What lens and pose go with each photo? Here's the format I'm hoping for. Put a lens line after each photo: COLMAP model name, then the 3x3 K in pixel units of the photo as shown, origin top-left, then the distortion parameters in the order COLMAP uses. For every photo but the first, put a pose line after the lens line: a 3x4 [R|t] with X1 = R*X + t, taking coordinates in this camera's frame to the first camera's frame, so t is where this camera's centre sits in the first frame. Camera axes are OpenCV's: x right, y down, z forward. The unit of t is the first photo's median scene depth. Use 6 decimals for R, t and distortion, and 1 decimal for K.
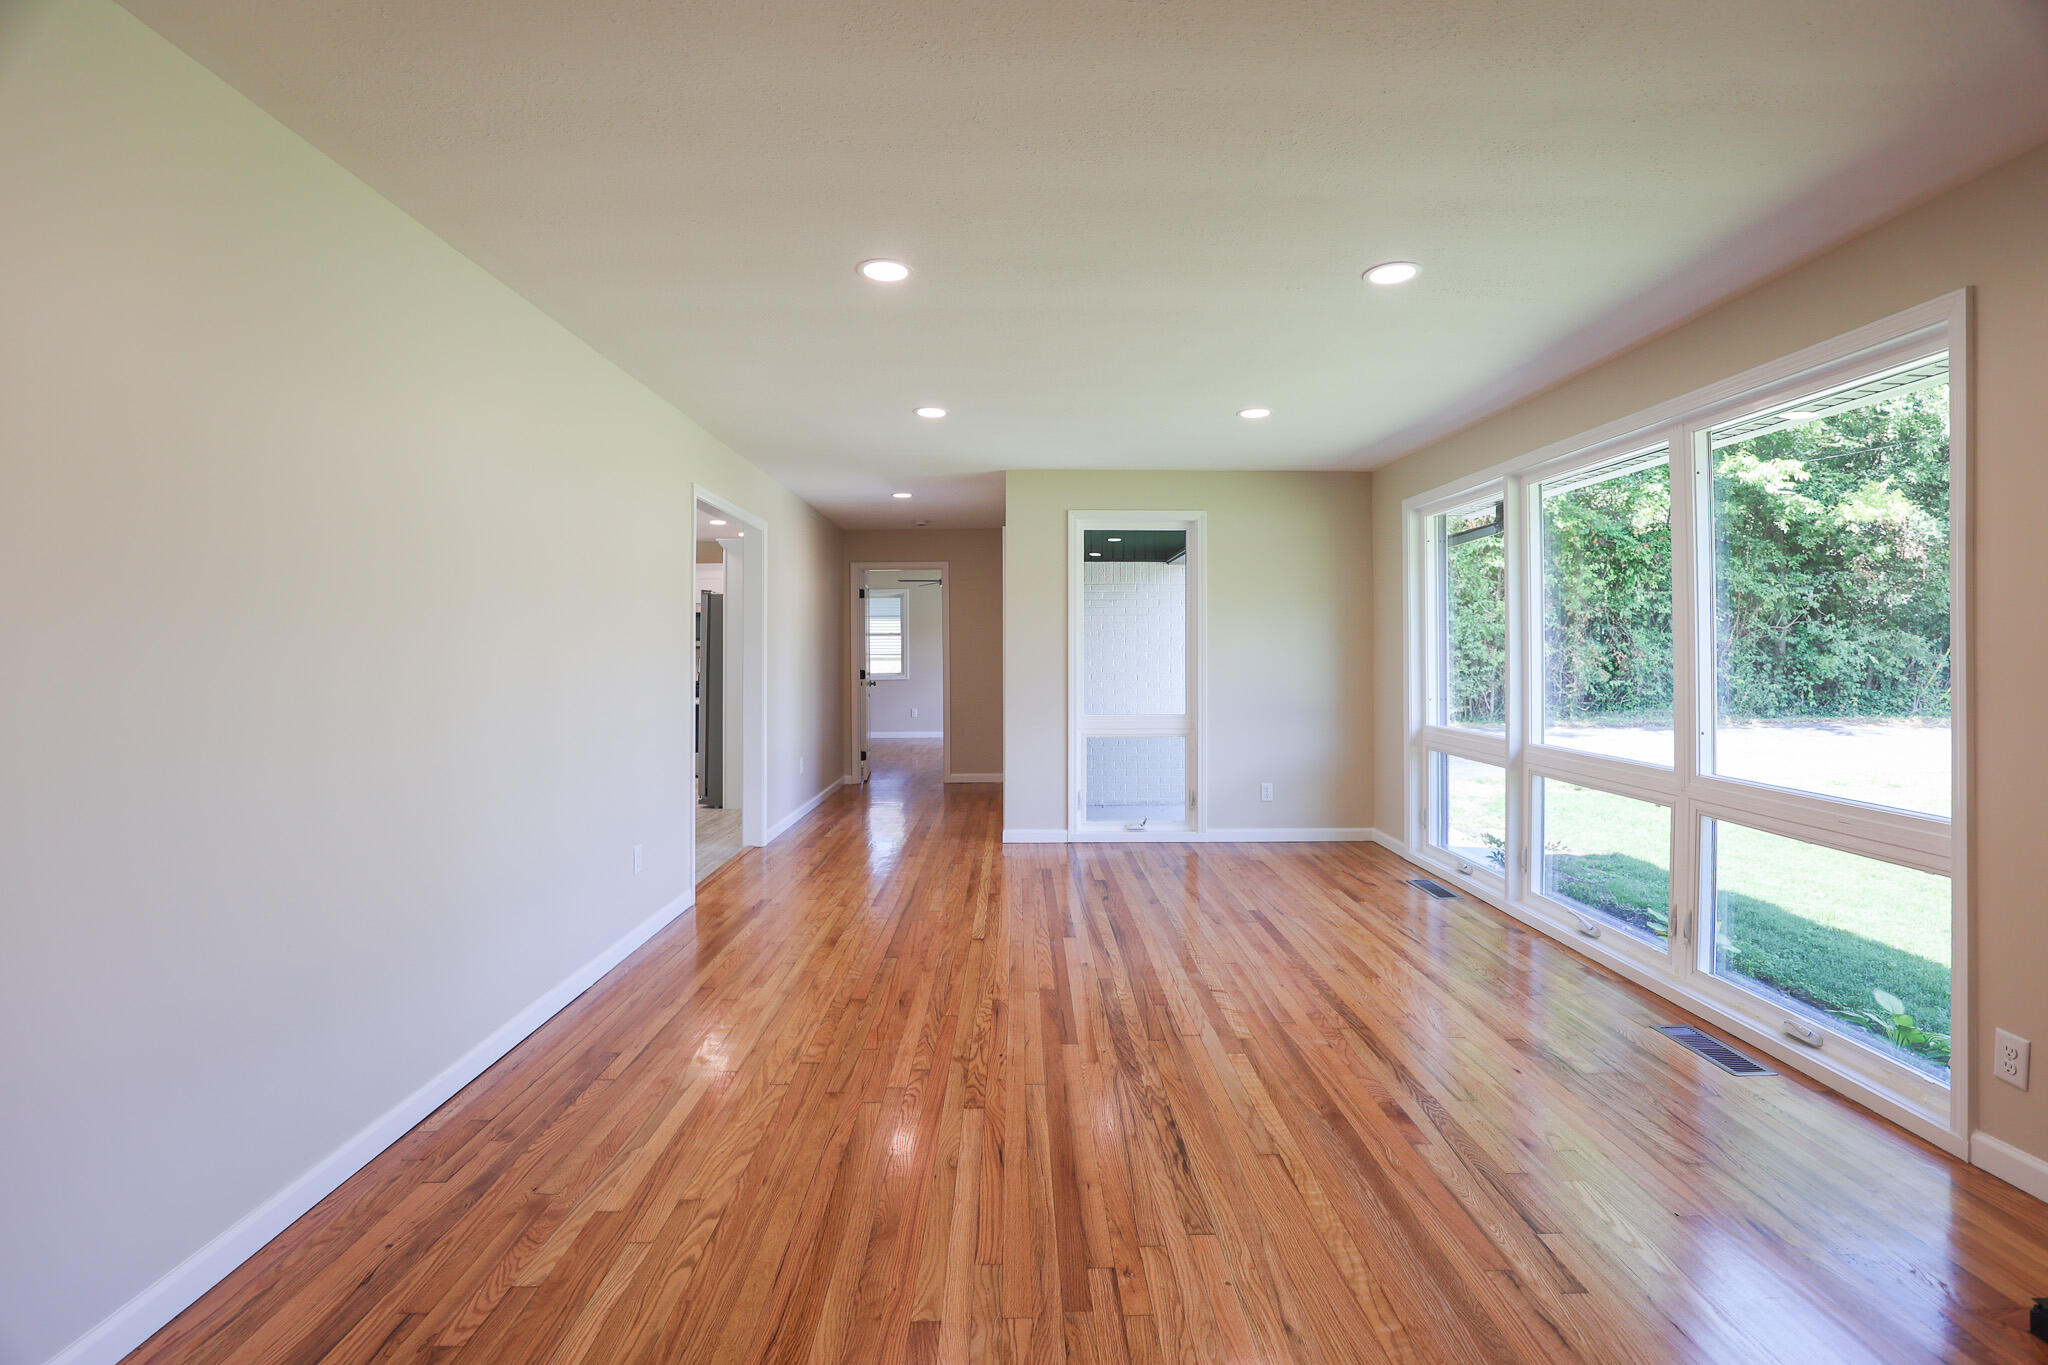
lens RADIAL K [[962.5, 0, 1037.0], [0, 962.5, 642.2], [0, 0, 1]] dist [-0.027703, 0.003374]
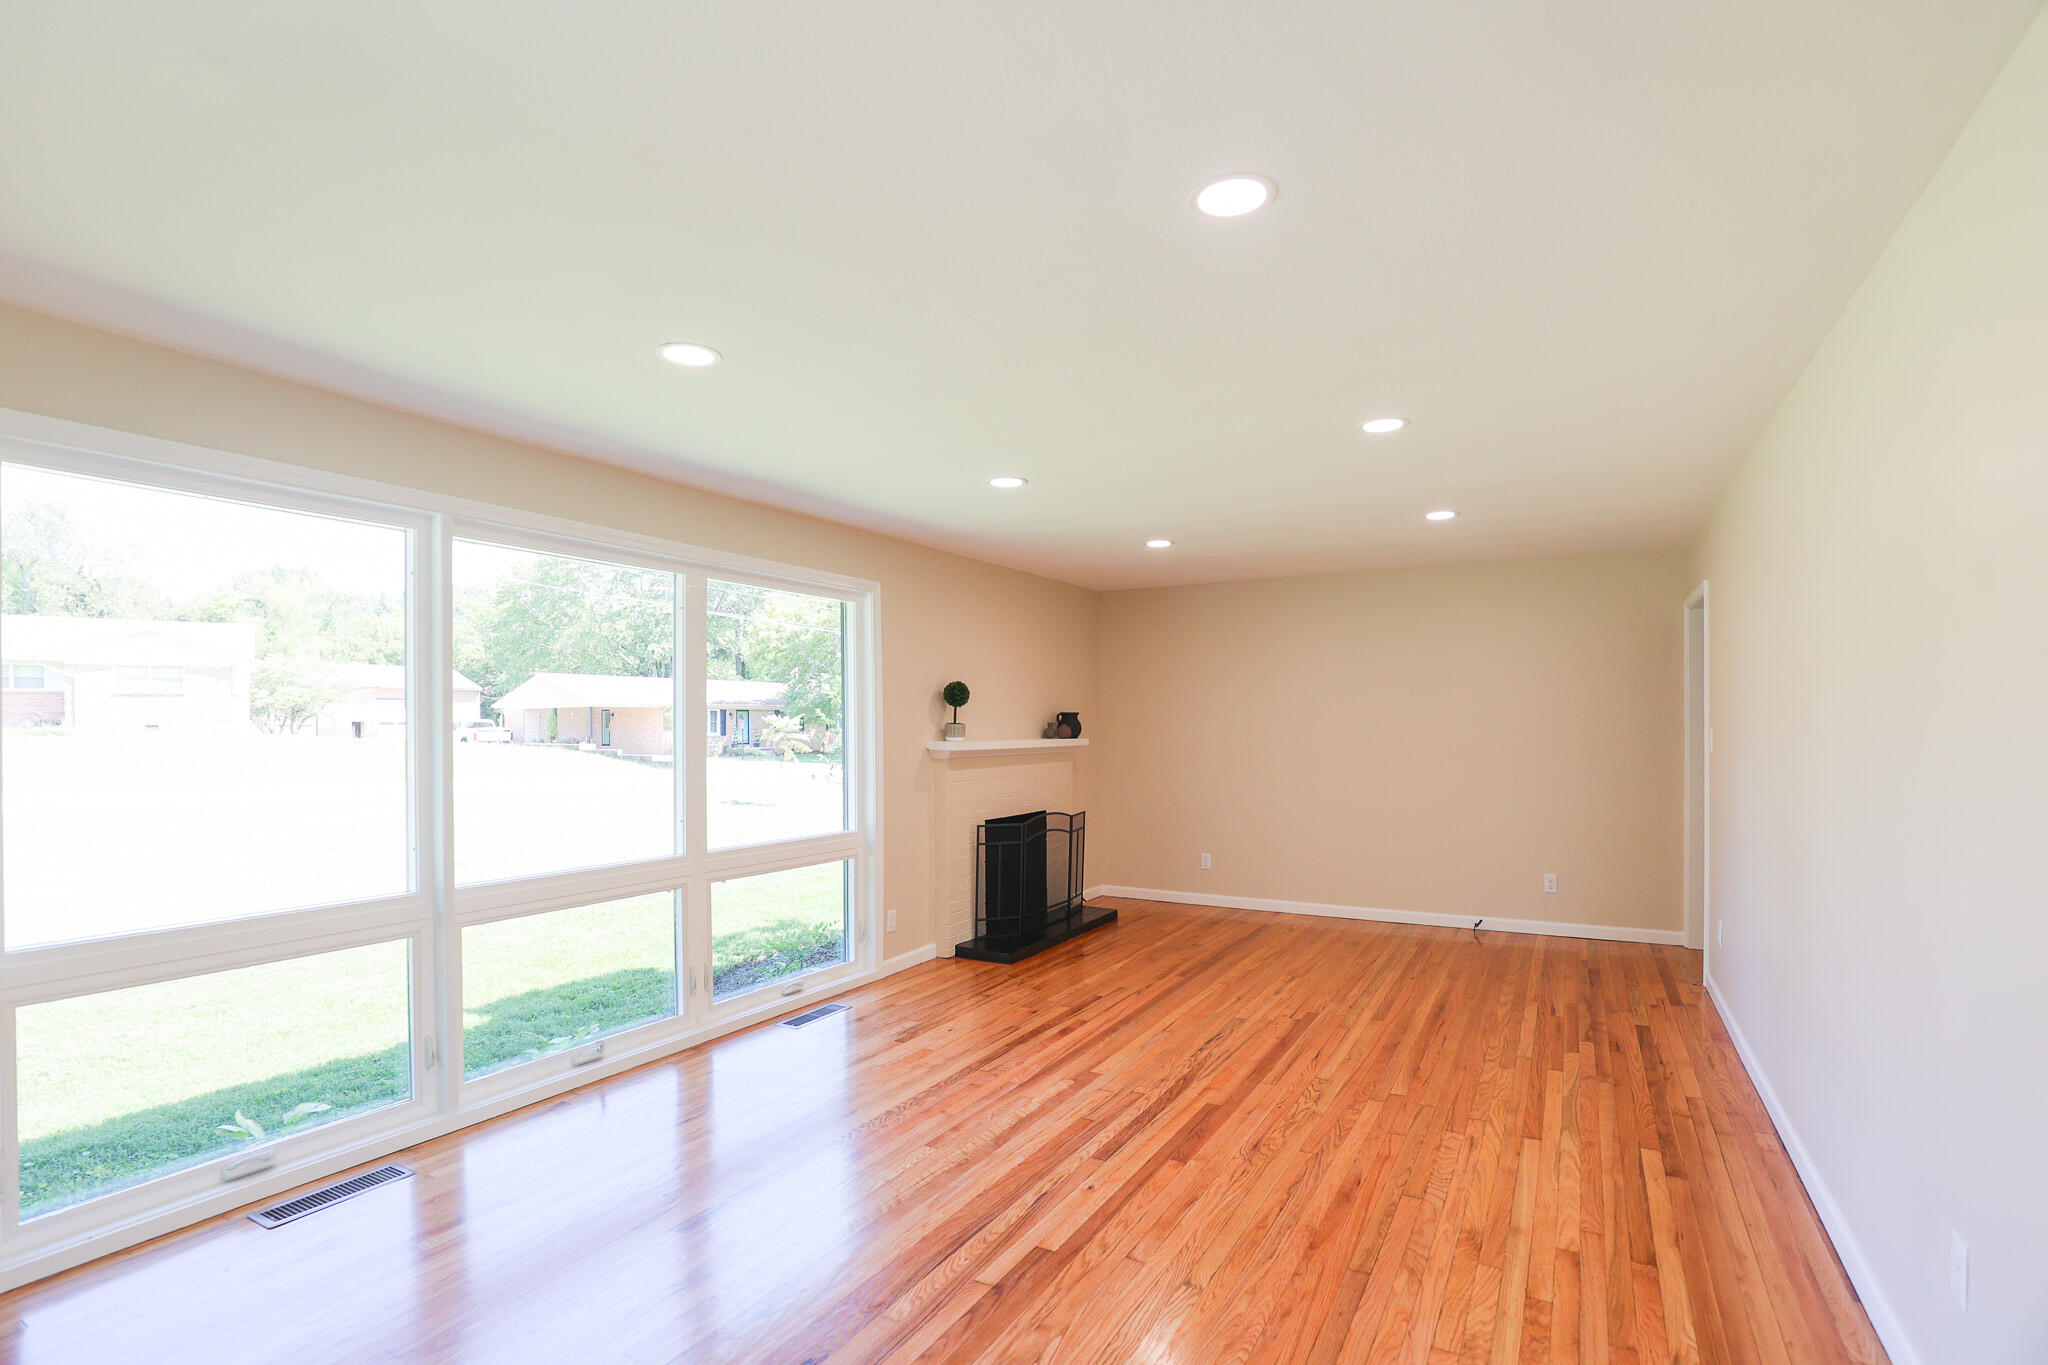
lens RADIAL K [[962.5, 0, 1040.2], [0, 962.5, 702.2], [0, 0, 1]] dist [-0.027703, 0.003374]
pose [[-0.860679, 0.017788, 0.508837, -0.175599], [0.002465, 0.999523, -0.030771, -0.009652], [-0.509142, -0.025230, -0.860313, 0.982522]]
